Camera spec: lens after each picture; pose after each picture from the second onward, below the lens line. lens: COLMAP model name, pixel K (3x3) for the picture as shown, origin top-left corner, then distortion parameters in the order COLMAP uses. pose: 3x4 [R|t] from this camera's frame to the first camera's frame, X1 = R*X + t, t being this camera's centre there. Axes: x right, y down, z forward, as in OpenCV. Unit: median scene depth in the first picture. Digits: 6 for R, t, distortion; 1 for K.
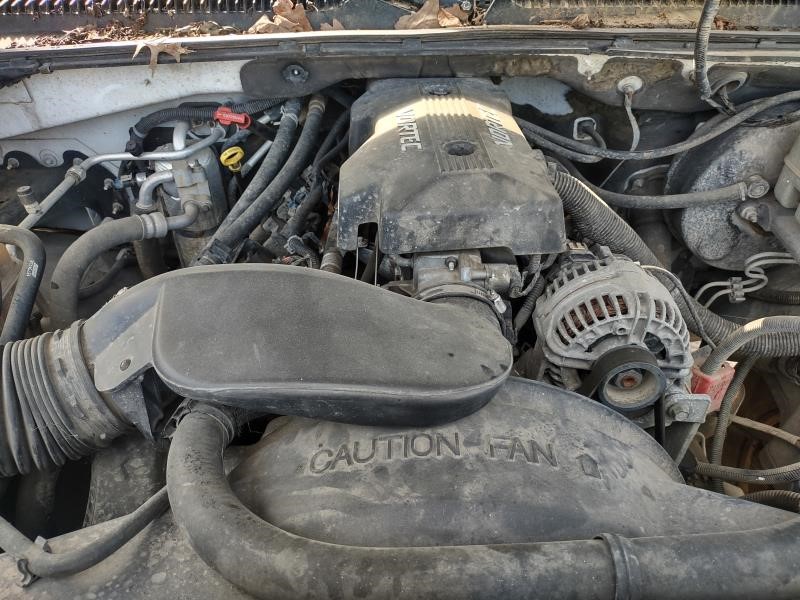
lens RADIAL K [[633.2, 0, 400.0], [0, 633.2, 300.0], [0, 0, 1]] dist [0.001698, -0.003024]
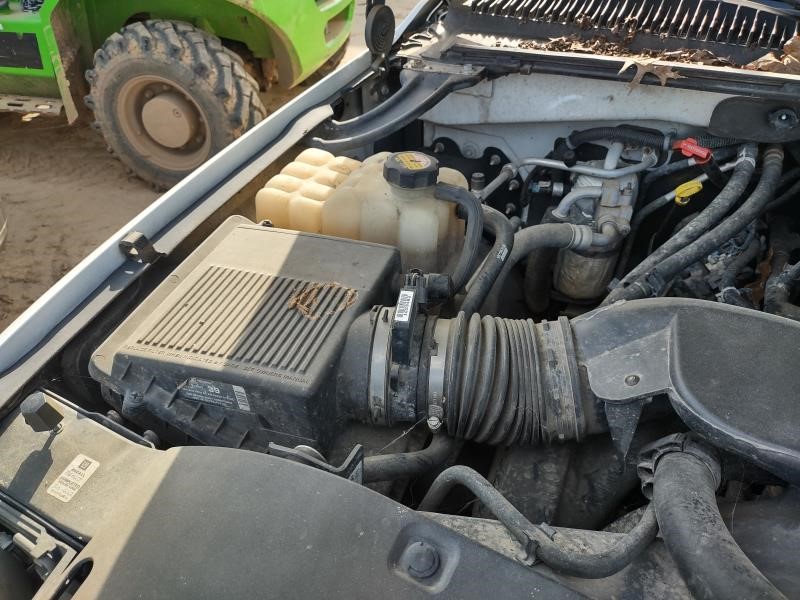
lens RADIAL K [[633.2, 0, 400.0], [0, 633.2, 300.0], [0, 0, 1]] dist [0.001698, -0.003024]
pose [[0.888331, 0.288821, -0.357003, -0.255282], [-0.302685, 0.952925, 0.017760, 0.044738], [0.345327, 0.092282, 0.933934, -0.023578]]
